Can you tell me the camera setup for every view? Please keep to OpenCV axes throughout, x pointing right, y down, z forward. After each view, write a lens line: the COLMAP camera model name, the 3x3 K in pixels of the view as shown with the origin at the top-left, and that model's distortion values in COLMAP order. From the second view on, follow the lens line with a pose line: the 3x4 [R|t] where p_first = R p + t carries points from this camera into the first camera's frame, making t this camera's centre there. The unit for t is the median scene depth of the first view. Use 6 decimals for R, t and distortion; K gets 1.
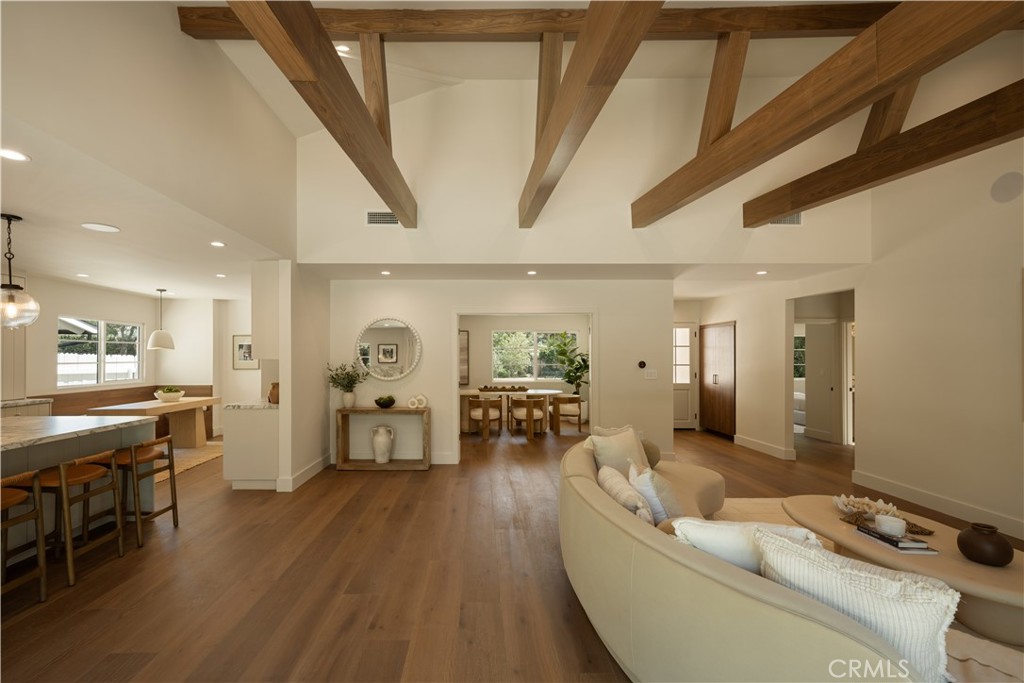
lens RADIAL K [[450.7, 0, 481.7], [0, 450.7, 355.8], [0, 0, 1]] dist [0.003076, 0.000747]
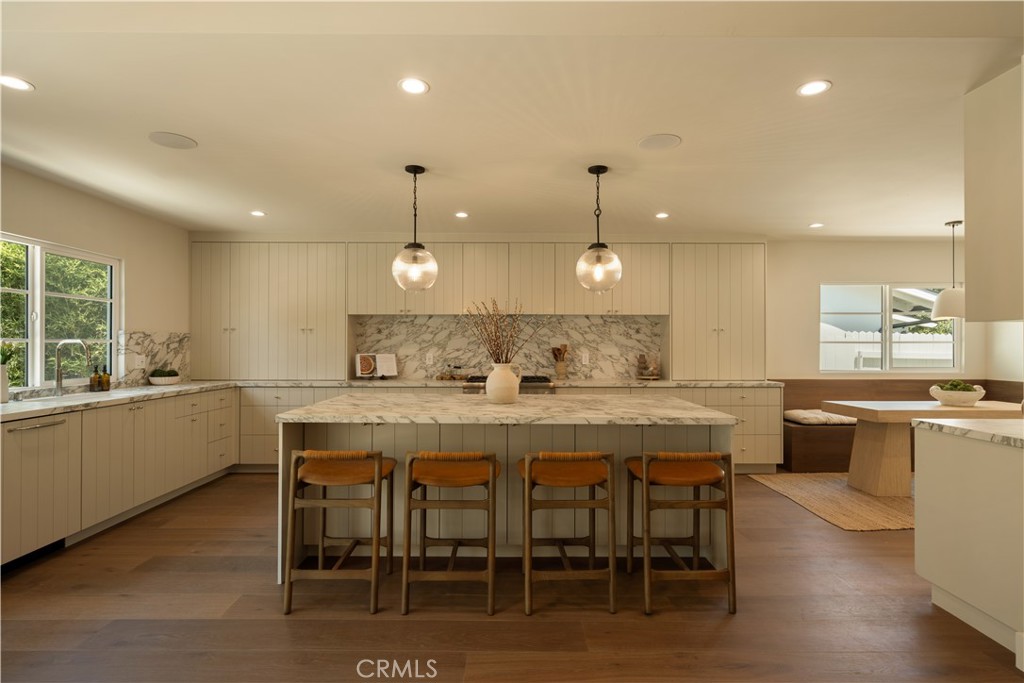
lens RADIAL K [[509.4, 0, 513.2], [0, 509.4, 343.9], [0, 0, 1]] dist [0.000573, 0.000112]
pose [[0.000379, -0.002973, -0.999996, -0.020747], [-0.000124, 0.999996, -0.002973, 0.027355], [1.000000, 0.000125, 0.000378, 0.522486]]
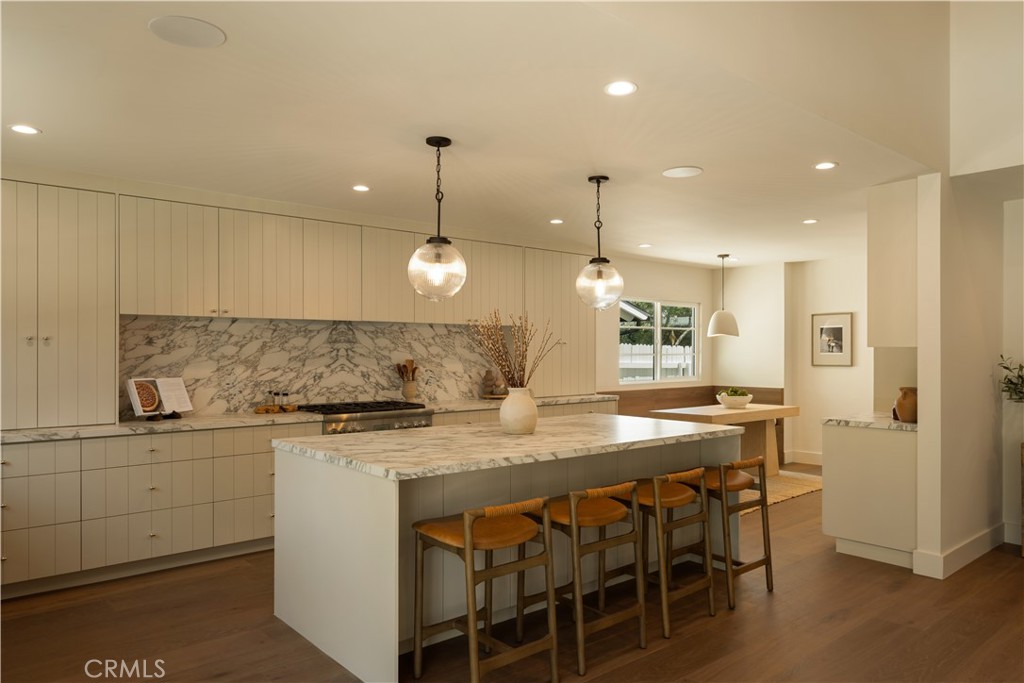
lens RADIAL K [[685.9, 0, 516.1], [0, 685.9, 353.2], [0, 0, 1]] dist [-0.002267, -0.000246]
pose [[0.645277, 0.001783, -0.763946, -0.098013], [0.001821, 0.999991, 0.003872, 0.010355], [0.763946, -0.003890, 0.645268, 0.029456]]
